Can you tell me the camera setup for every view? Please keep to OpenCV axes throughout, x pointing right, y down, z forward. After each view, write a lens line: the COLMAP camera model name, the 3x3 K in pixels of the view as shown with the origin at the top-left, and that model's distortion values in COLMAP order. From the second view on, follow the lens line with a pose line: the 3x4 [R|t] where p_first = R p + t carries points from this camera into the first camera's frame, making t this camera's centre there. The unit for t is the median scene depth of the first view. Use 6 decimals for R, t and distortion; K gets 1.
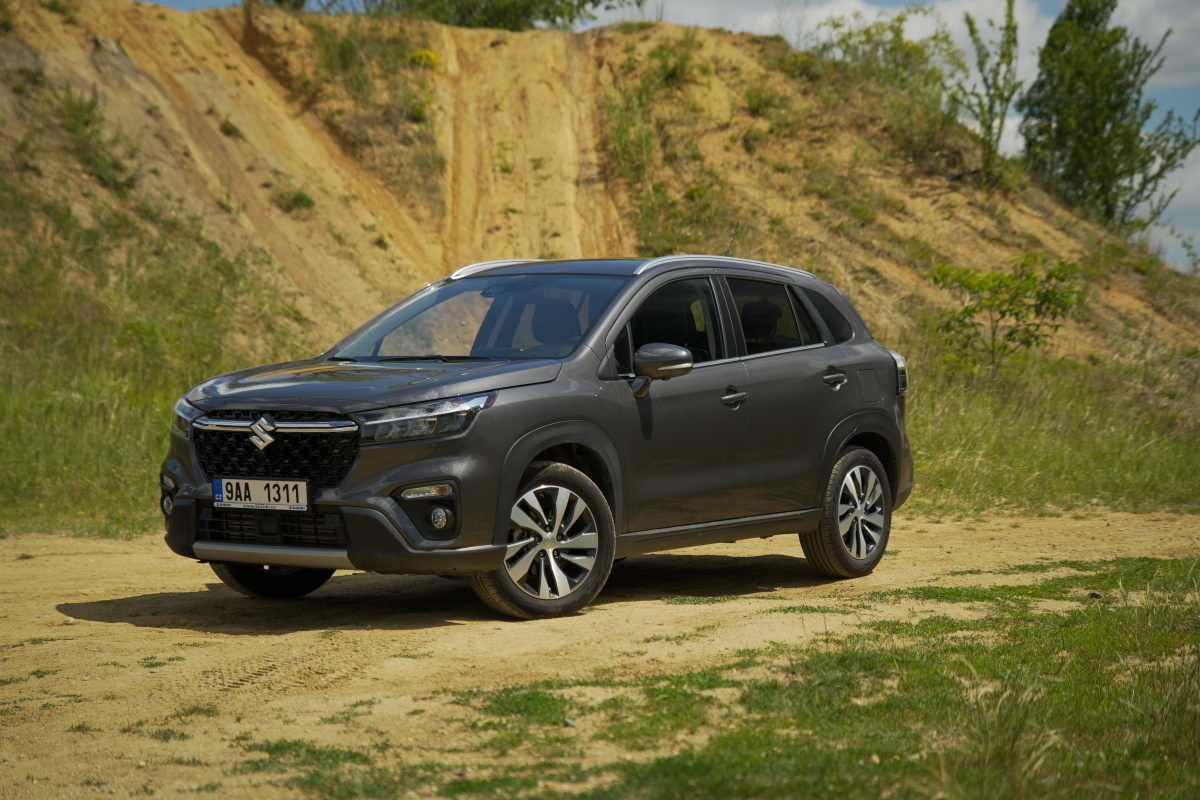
lens RADIAL K [[2381.2, 0, 593.0], [0, 2381.2, 405.9], [0, 0, 1]] dist [0.017054, 0.000000]
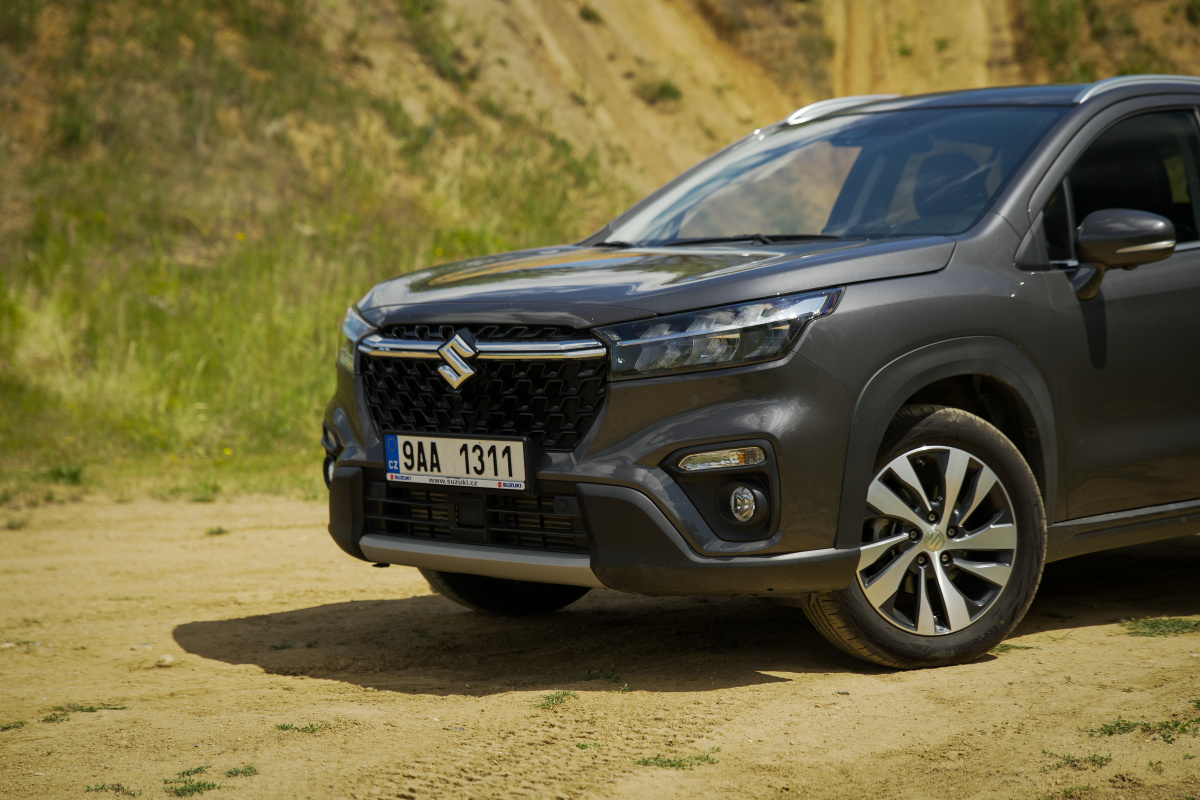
lens RADIAL K [[2381.2, 0, 590.6], [0, 2381.2, 438.4], [0, 0, 1]] dist [0.017054, 0.000000]
pose [[0.985065, -0.000689, -0.172181, -0.000337], [0.008525, 0.998961, 0.044777, 0.004046], [0.171971, -0.045576, 0.984047, 0.396054]]
